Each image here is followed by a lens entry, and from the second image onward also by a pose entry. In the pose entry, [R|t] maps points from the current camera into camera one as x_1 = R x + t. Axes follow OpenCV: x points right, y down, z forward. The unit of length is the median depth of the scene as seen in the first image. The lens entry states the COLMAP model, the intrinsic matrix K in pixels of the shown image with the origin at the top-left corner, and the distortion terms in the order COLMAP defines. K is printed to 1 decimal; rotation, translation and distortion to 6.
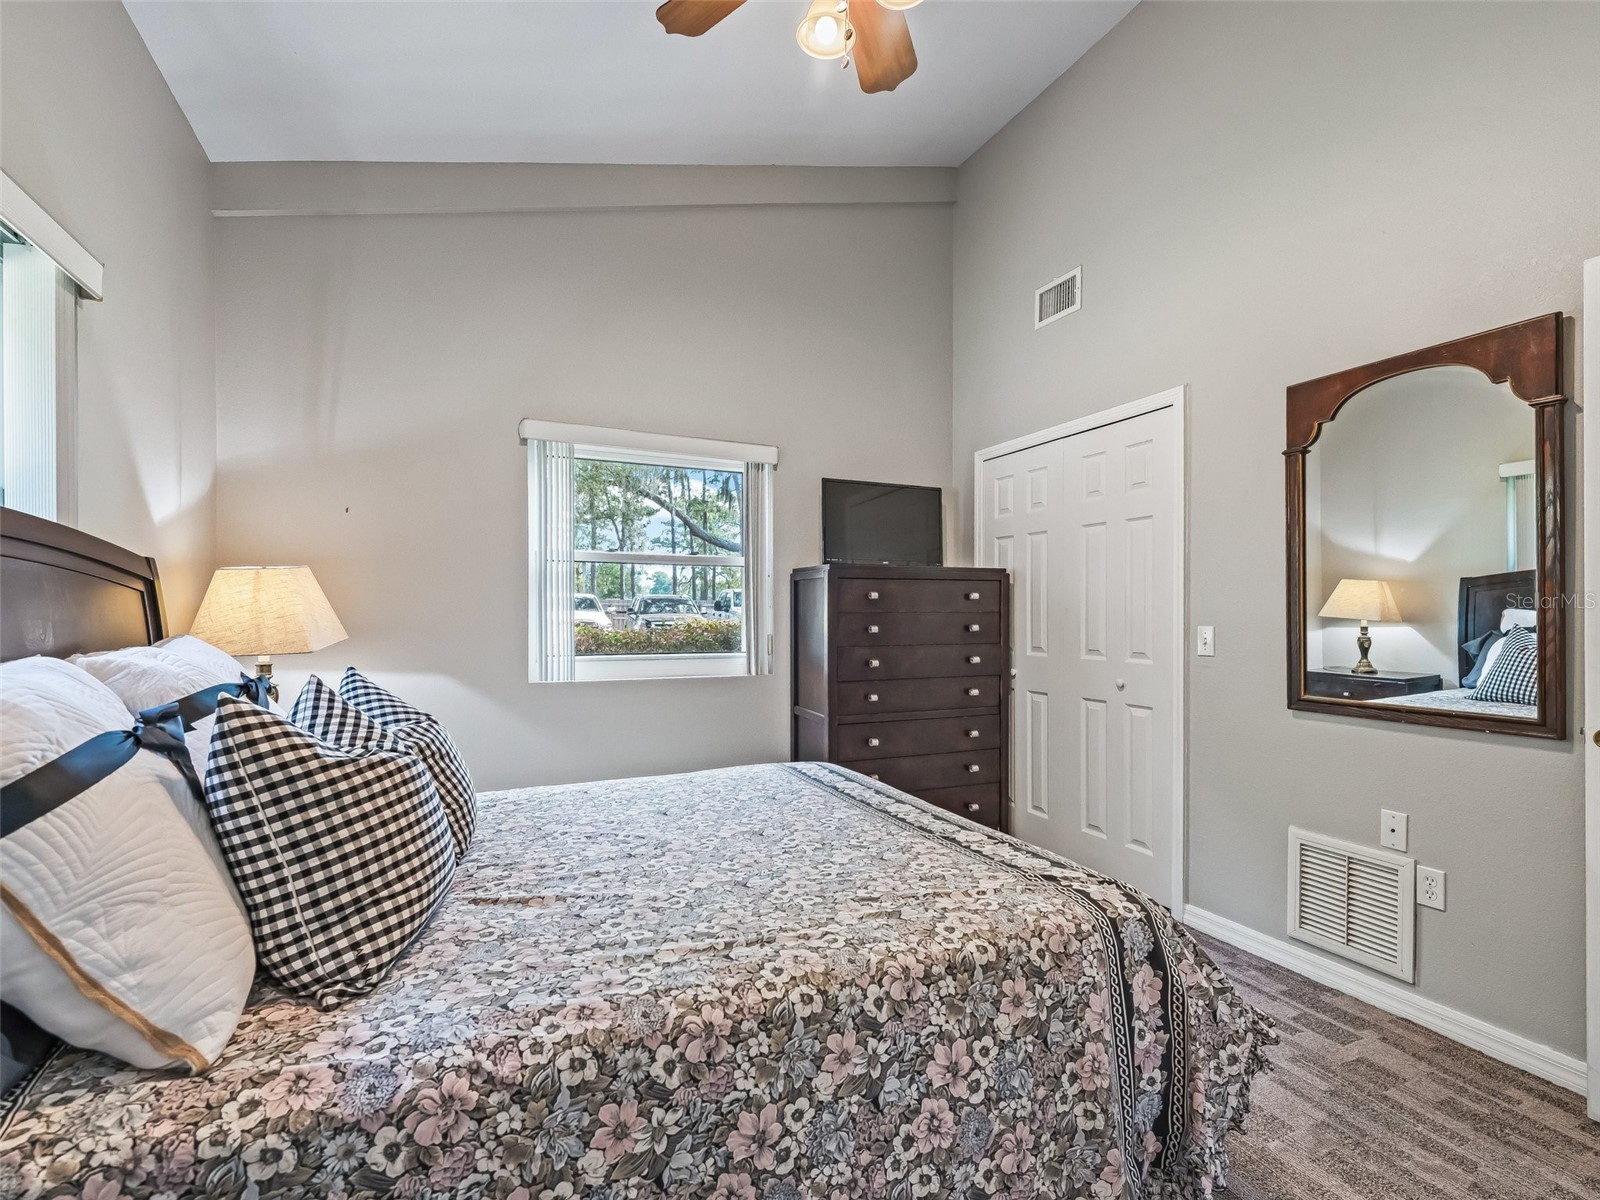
lens RADIAL K [[732.8, 0, 799.3], [0, 732.8, 612.2], [0, 0, 1]] dist [0.015438, -0.010166]
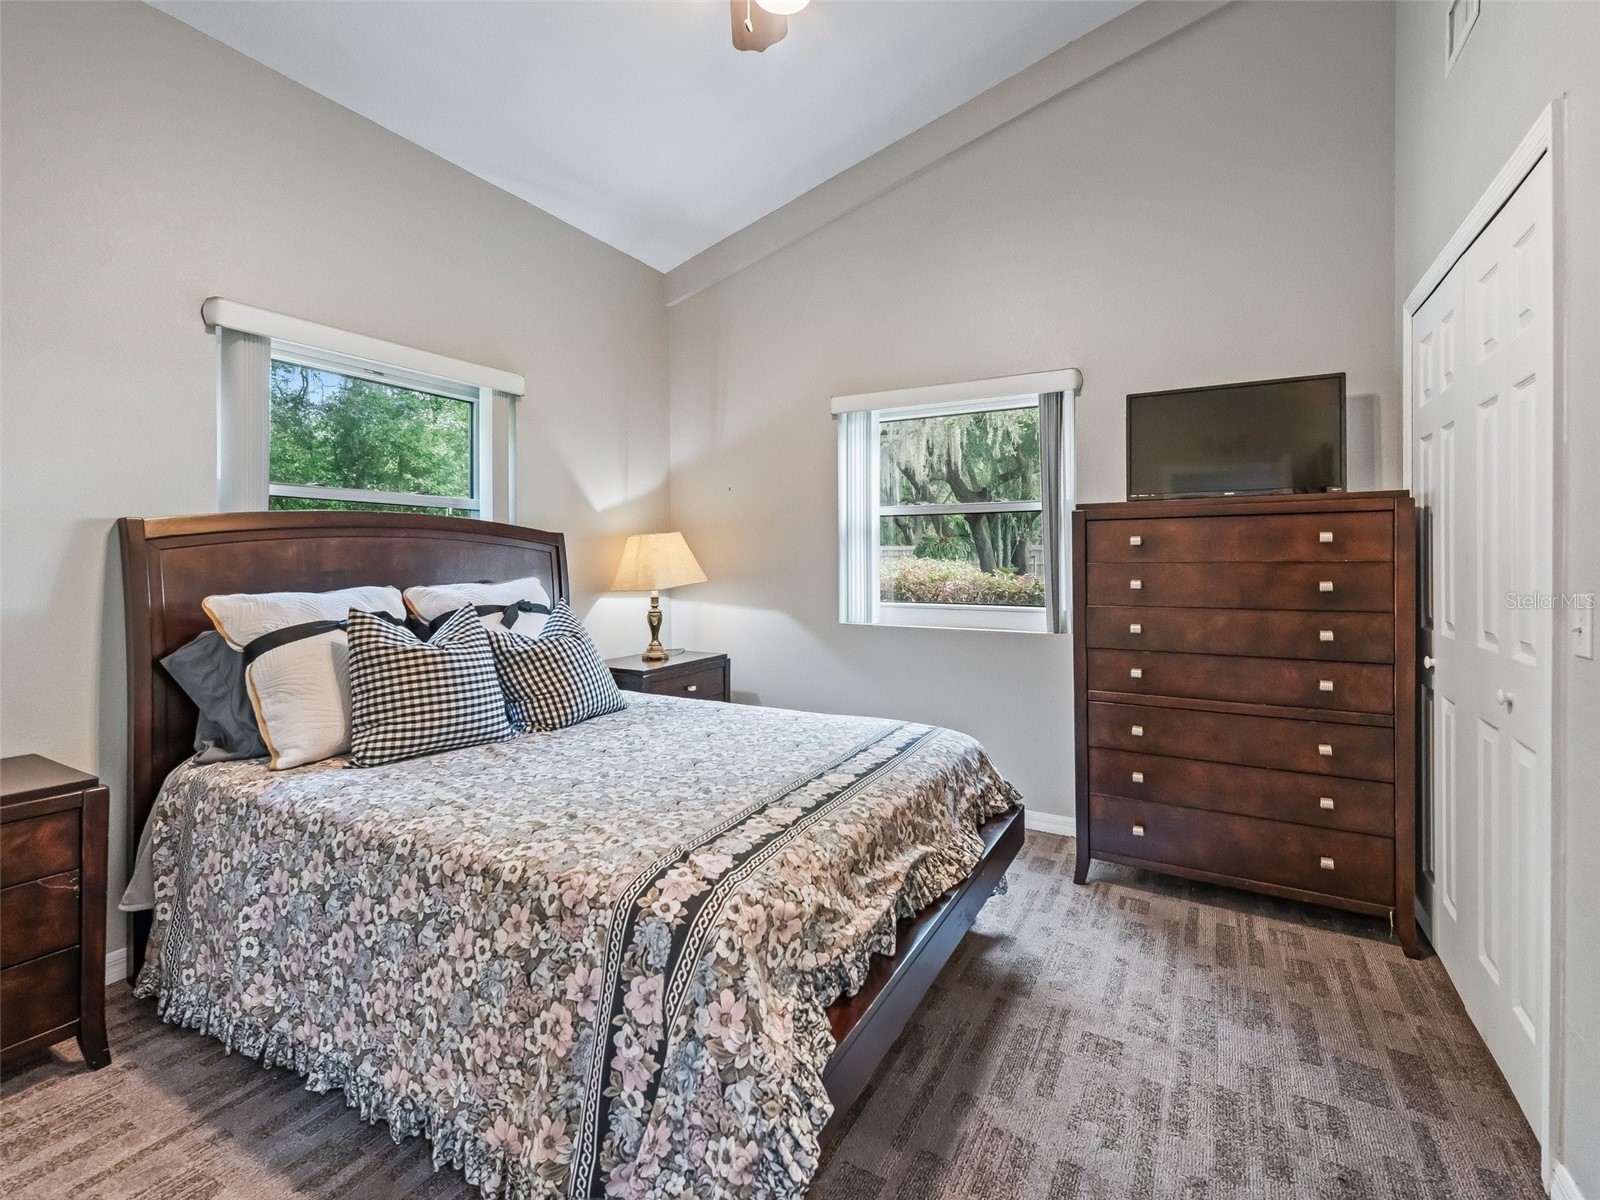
lens RADIAL K [[729.9, 0, 799.0], [0, 729.9, 577.3], [0, 0, 1]] dist [0.016660, 0.000280]
pose [[0.584024, 0.014424, -0.811608, 1.265298], [0.005518, 0.999748, 0.021738, -0.007697], [0.811718, -0.017174, 0.583798, 0.639075]]
